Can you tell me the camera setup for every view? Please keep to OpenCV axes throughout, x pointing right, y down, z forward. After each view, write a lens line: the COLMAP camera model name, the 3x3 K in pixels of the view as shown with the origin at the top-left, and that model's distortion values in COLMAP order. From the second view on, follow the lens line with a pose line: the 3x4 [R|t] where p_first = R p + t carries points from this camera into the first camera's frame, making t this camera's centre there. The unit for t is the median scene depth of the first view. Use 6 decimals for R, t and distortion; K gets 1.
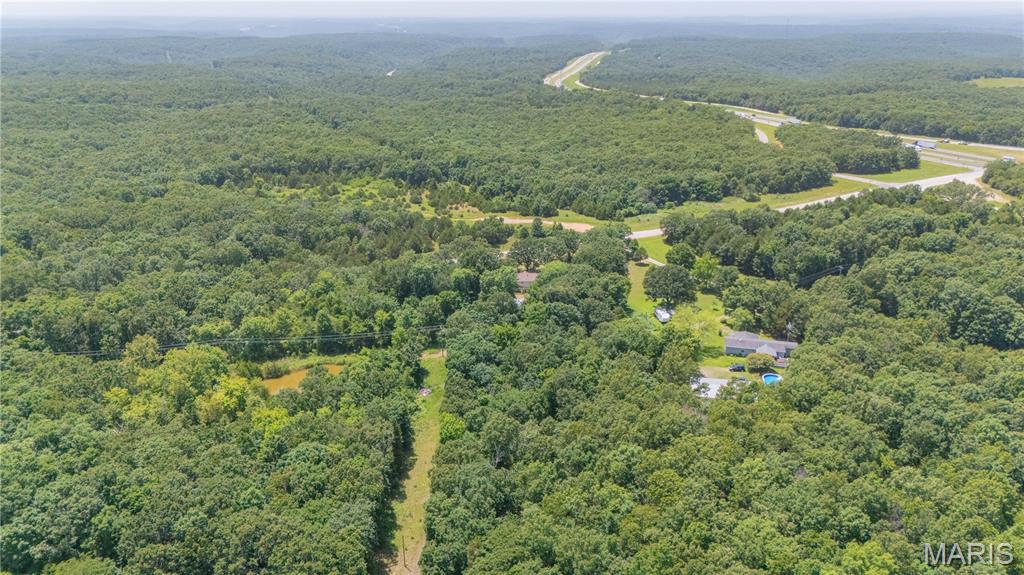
lens RADIAL K [[751.6, 0, 514.6], [0, 751.6, 289.4], [0, 0, 1]] dist [0.085795, -0.080194]
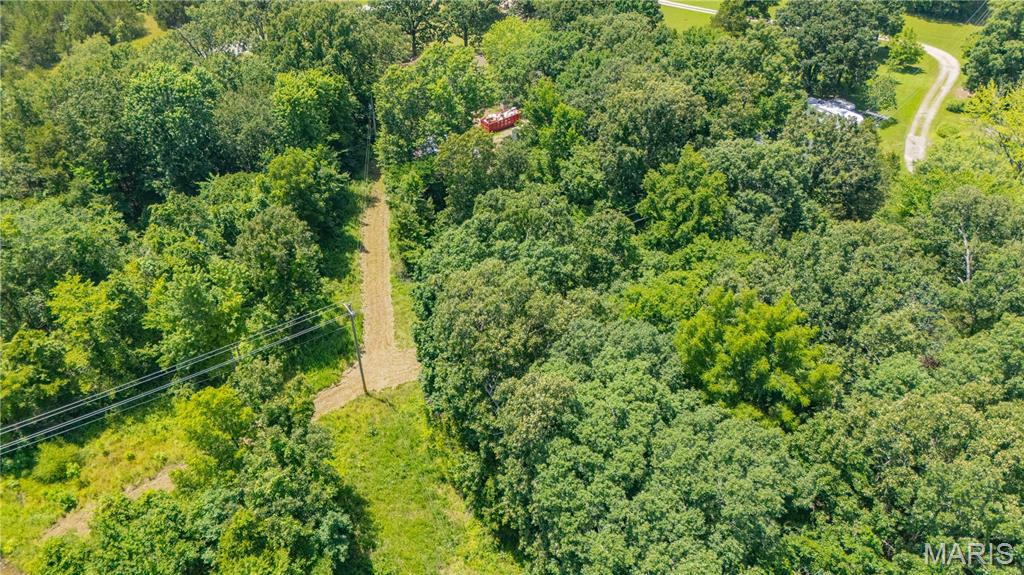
lens RADIAL K [[751.6, 0, 514.6], [0, 751.6, 289.4], [0, 0, 1]] dist [0.085795, -0.080194]
pose [[0.916945, -0.239269, 0.319317, -0.115516], [0.138605, 0.941428, 0.307412, -0.027661], [-0.374168, -0.237621, 0.896401, 0.667203]]
